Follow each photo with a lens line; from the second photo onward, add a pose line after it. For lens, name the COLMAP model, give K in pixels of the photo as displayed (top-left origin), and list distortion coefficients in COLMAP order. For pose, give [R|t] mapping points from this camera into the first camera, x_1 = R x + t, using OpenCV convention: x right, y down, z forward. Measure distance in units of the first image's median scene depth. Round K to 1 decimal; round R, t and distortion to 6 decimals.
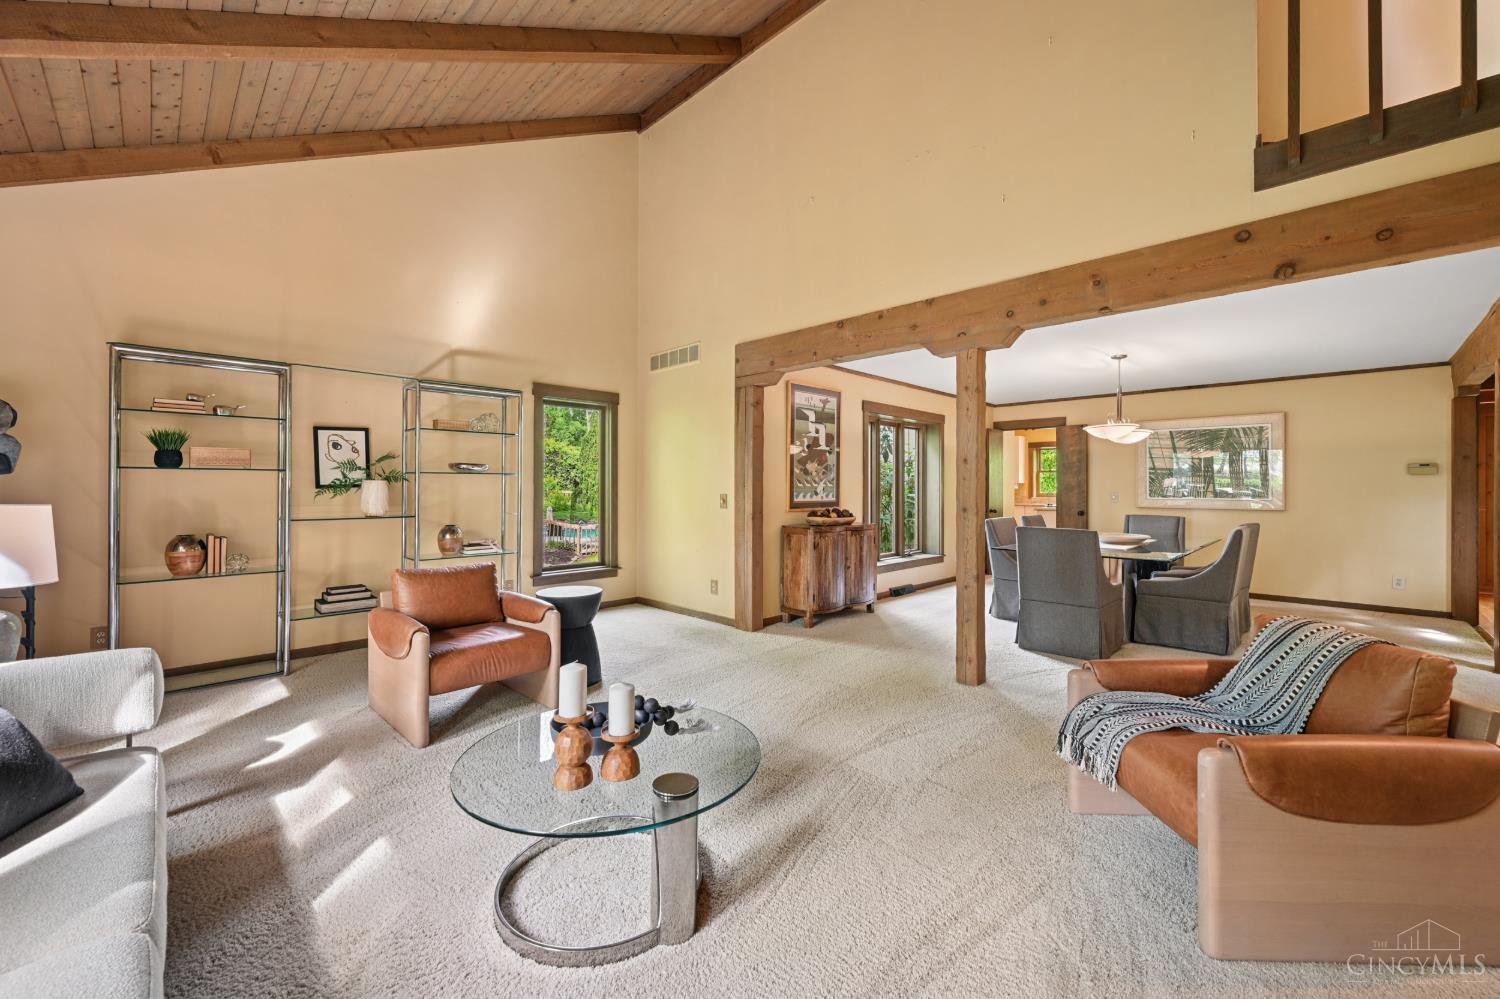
lens RADIAL K [[591.4, 0, 753.2], [0, 591.4, 492.2], [0, 0, 1]] dist [-0.000195, 0.000154]
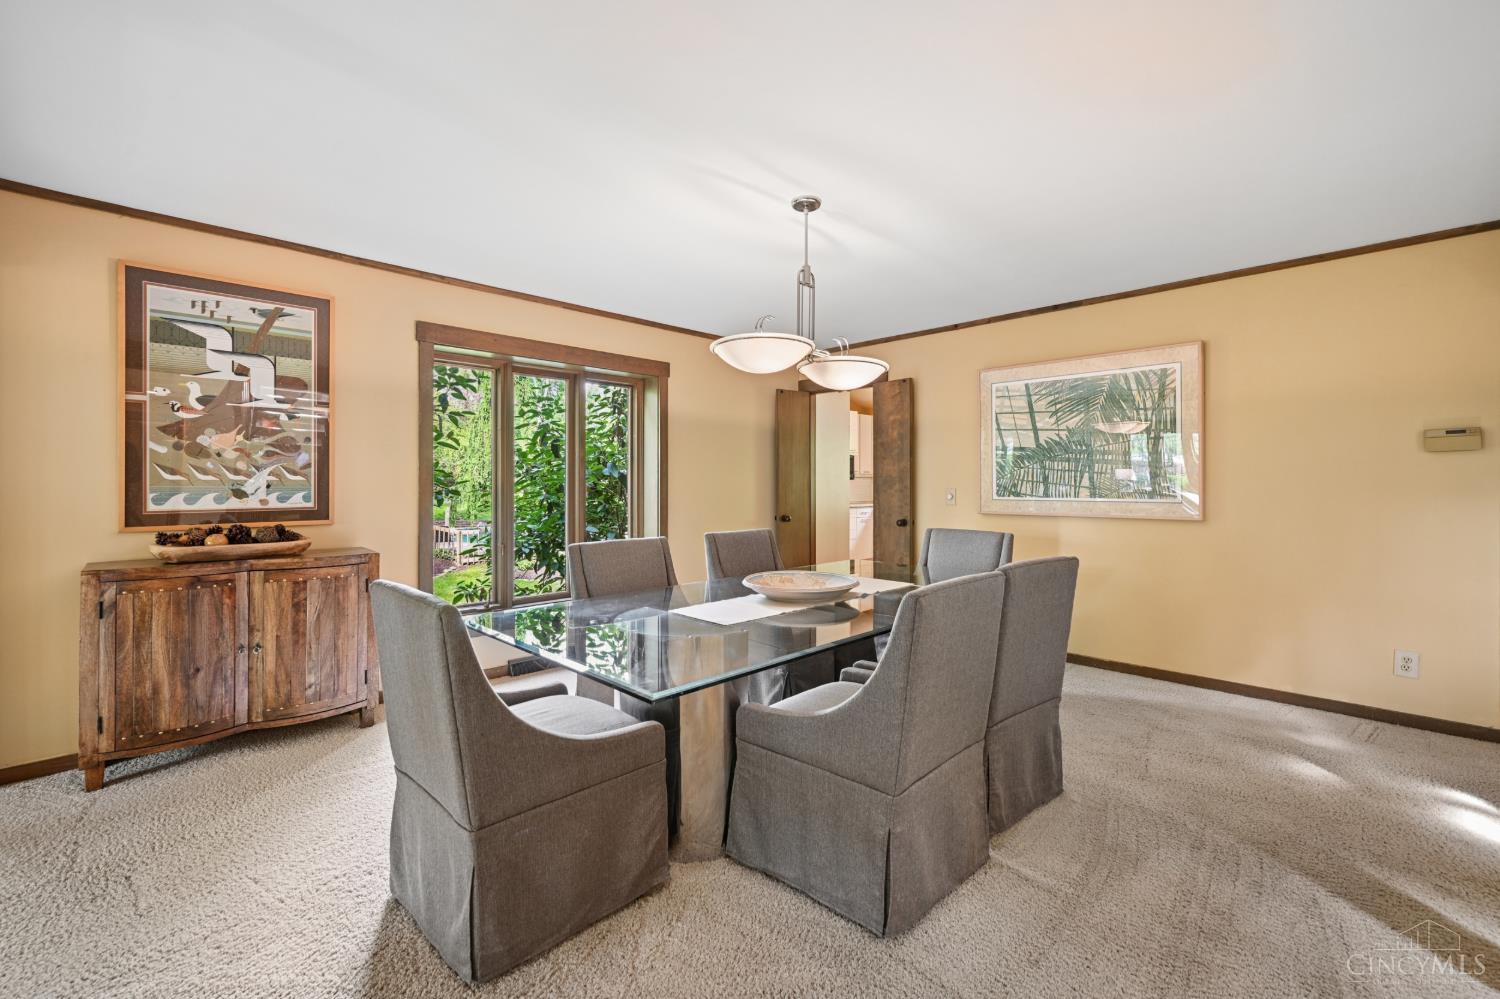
lens RADIAL K [[636.7, 0, 747.0], [0, 636.7, 492.7], [0, 0, 1]] dist [0.000202, -0.000279]
pose [[0.999962, -0.004121, -0.007627, 0.537064], [0.004163, 0.999976, 0.005495, -0.000321], [0.007604, -0.005526, 0.999956, 0.455685]]
